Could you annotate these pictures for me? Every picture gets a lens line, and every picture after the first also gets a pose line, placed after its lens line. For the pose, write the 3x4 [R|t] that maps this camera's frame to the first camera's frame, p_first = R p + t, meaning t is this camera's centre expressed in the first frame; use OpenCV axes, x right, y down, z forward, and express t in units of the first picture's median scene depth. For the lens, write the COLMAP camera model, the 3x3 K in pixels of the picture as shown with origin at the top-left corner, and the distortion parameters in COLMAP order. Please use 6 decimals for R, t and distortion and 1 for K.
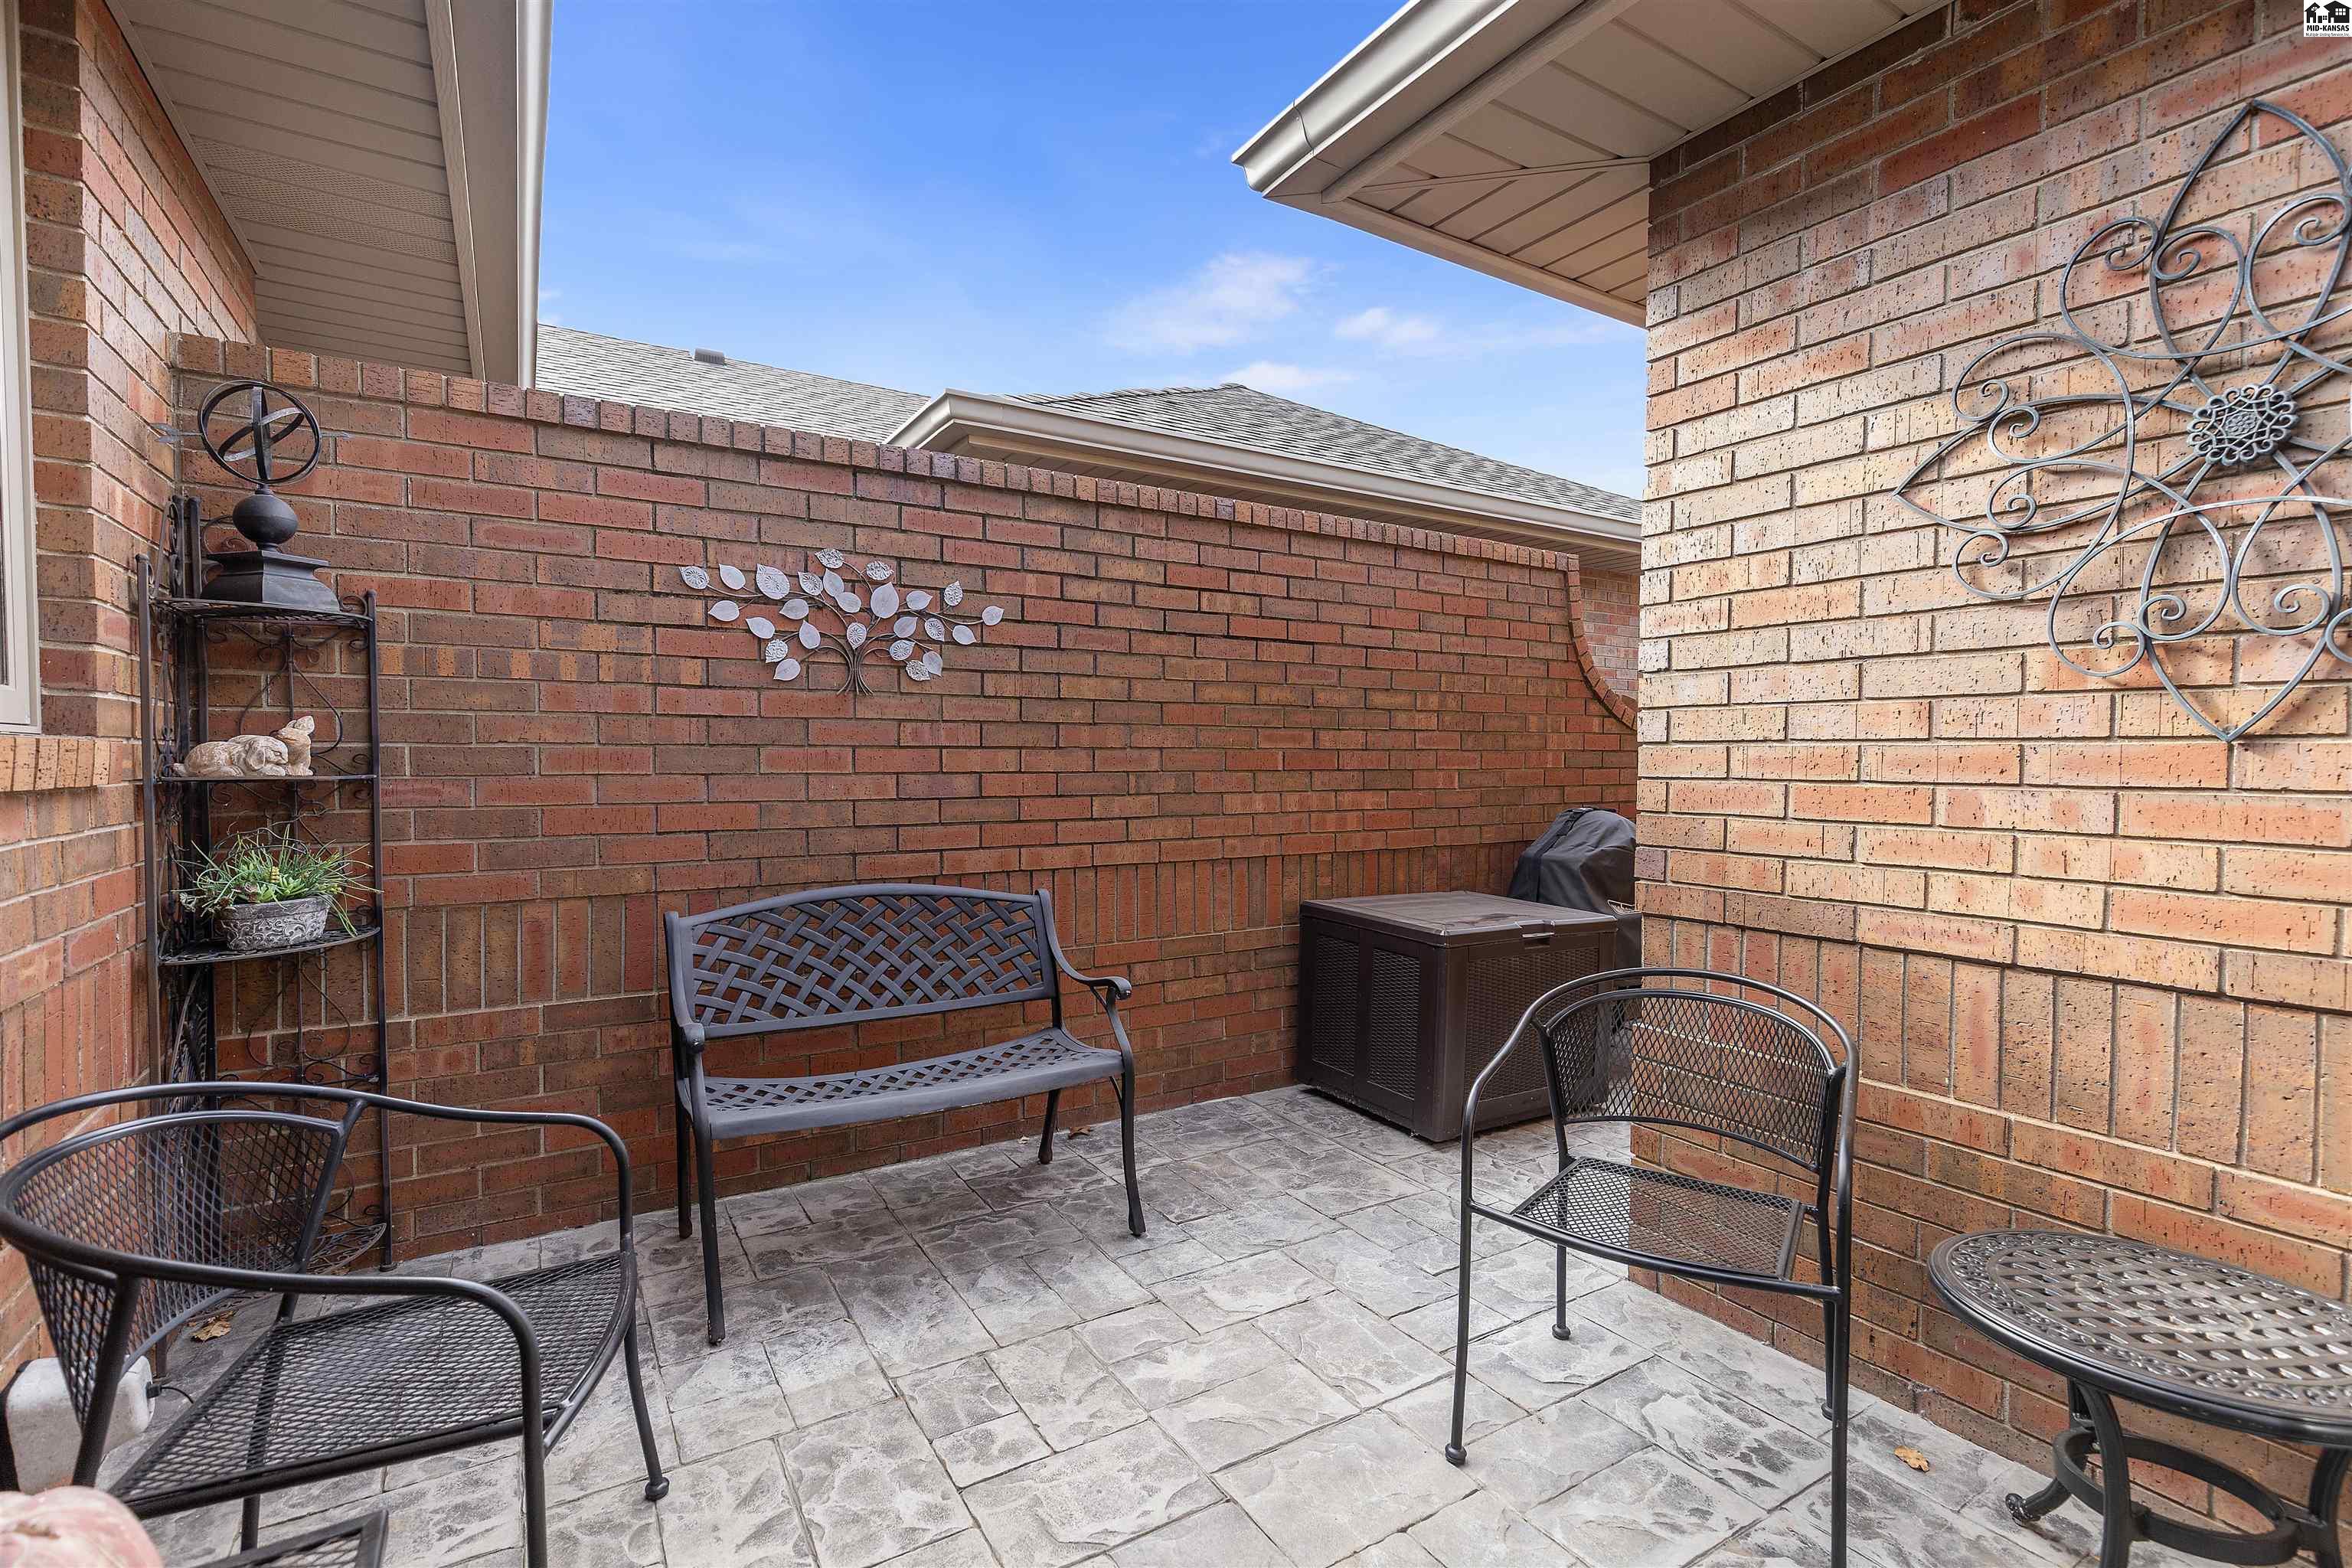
lens RADIAL K [[1072.9, 0, 1169.1], [0, 1072.9, 781.1], [0, 0, 1]] dist [0.007849, -0.001635]
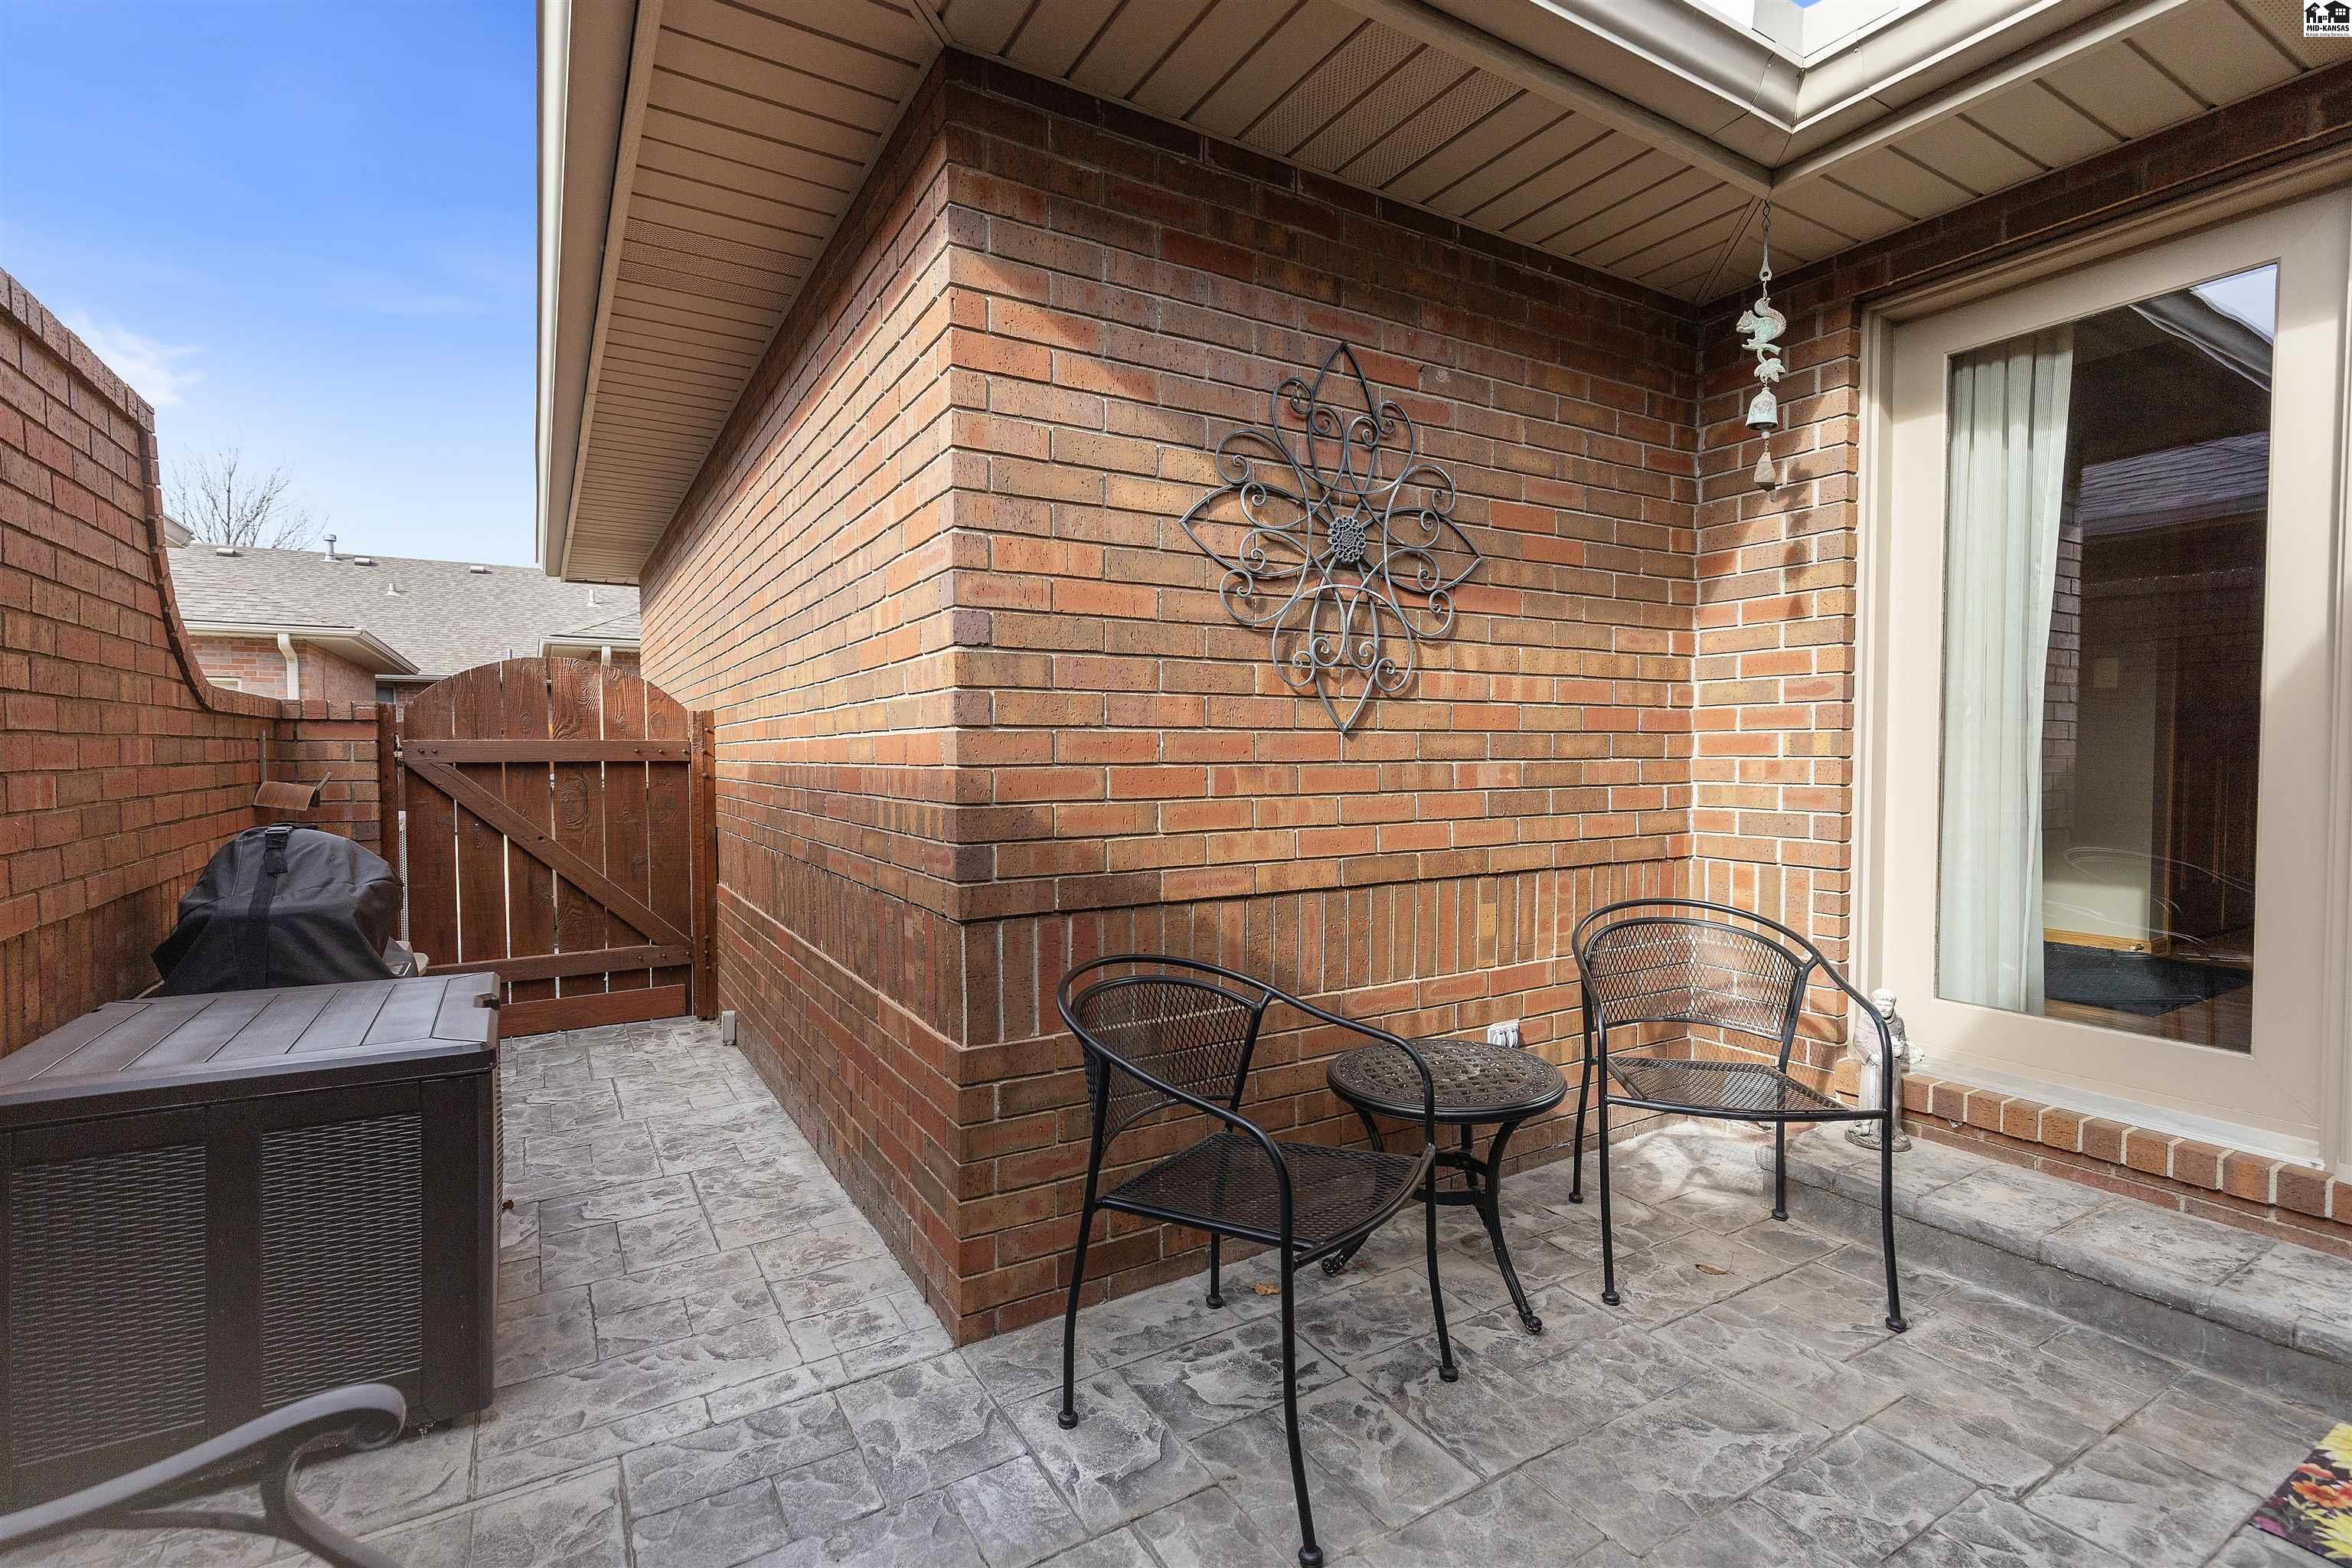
lens RADIAL K [[1072.9, 0, 1168.3], [0, 1072.9, 788.8], [0, 0, 1]] dist [0.007849, -0.001635]
pose [[0.007381, -0.034127, 0.999390, -0.579695], [0.028199, 0.999027, 0.033906, -0.012030], [-0.999575, 0.027931, 0.008336, 1.121060]]
